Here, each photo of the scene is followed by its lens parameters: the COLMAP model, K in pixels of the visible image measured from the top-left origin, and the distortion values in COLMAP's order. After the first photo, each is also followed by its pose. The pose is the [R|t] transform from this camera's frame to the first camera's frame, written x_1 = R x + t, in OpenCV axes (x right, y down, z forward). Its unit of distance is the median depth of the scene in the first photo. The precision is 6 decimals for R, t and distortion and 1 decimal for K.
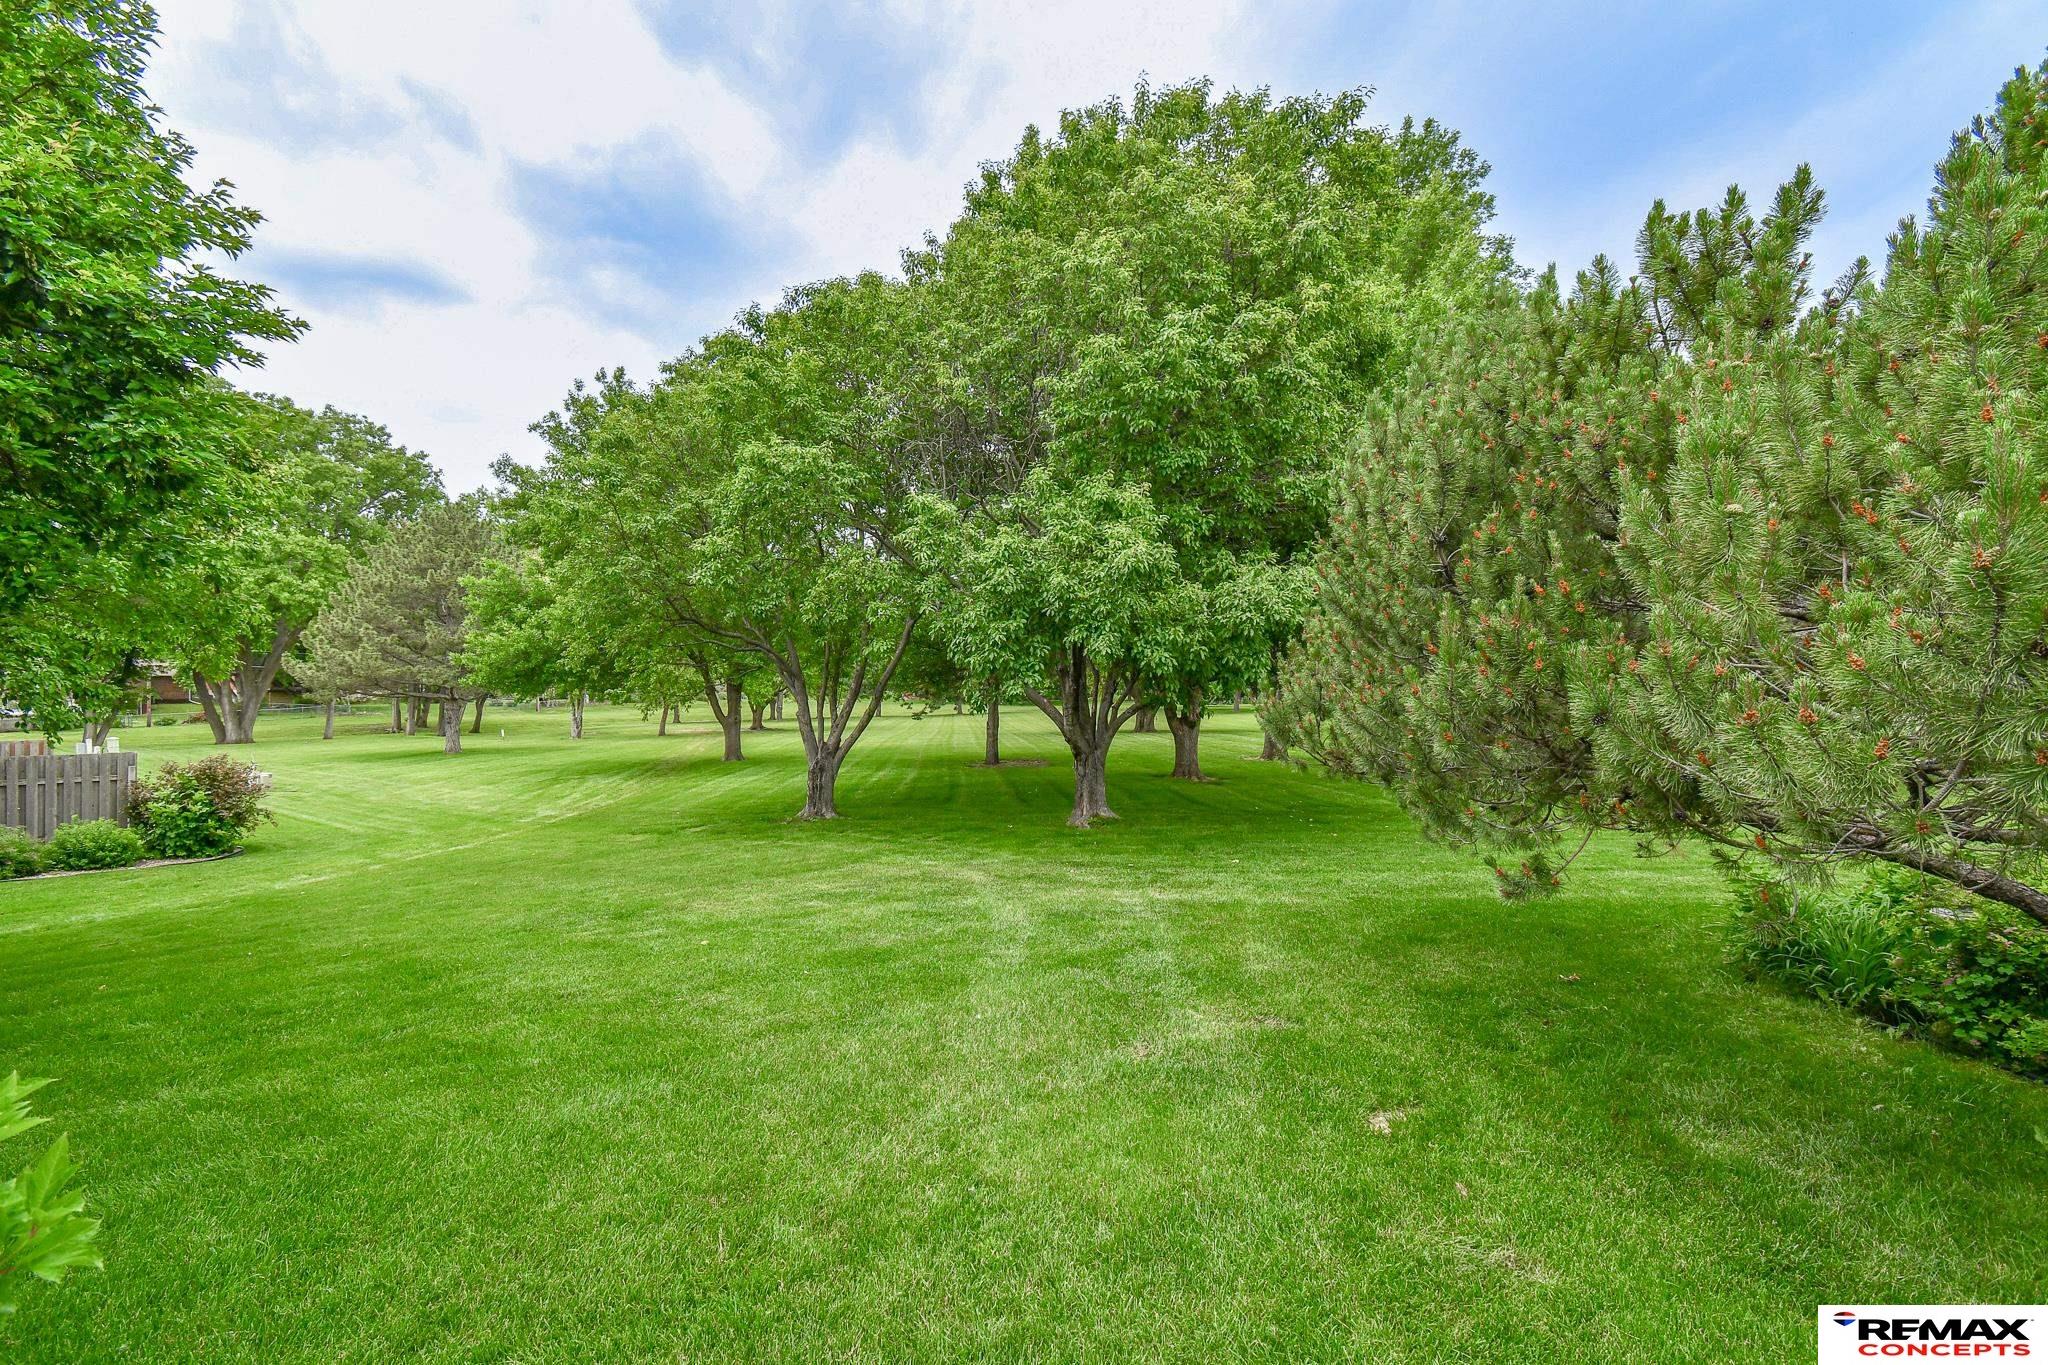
lens RADIAL K [[894.5, 0, 1024.0], [0, 894.5, 682.5], [0, 0, 1]] dist [0.043373, -0.022558]
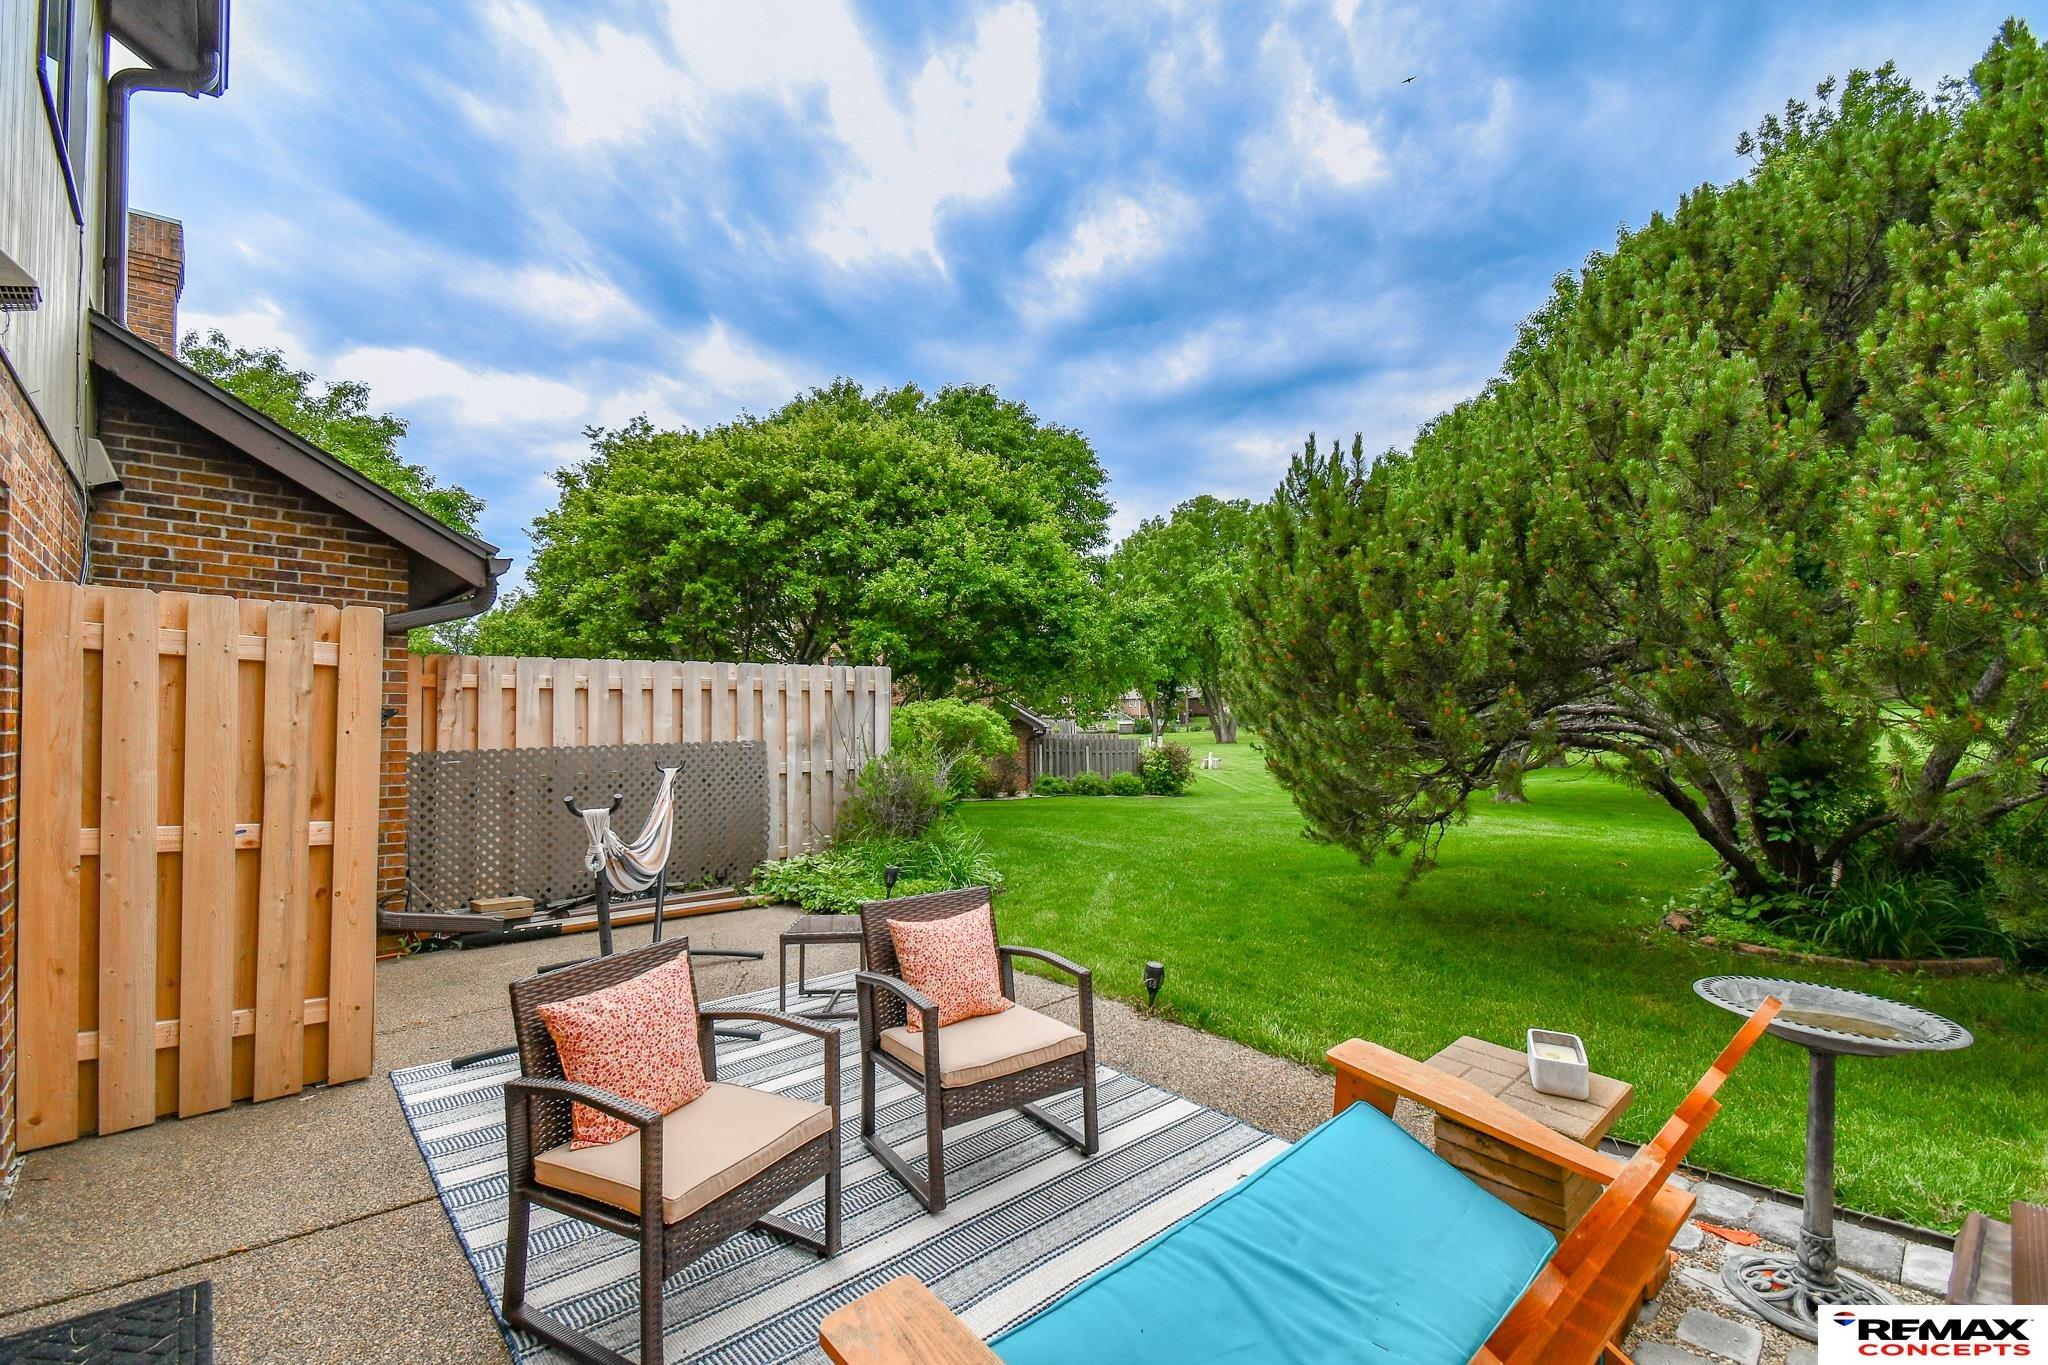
lens RADIAL K [[894.5, 0, 1024.0], [0, 894.5, 682.5], [0, 0, 1]] dist [0.043373, -0.022558]
pose [[0.577247, -0.037585, -0.815704, 0.399836], [0.026584, 0.999276, -0.027231, 0.001852], [0.816137, -0.005966, 0.577828, -0.272323]]
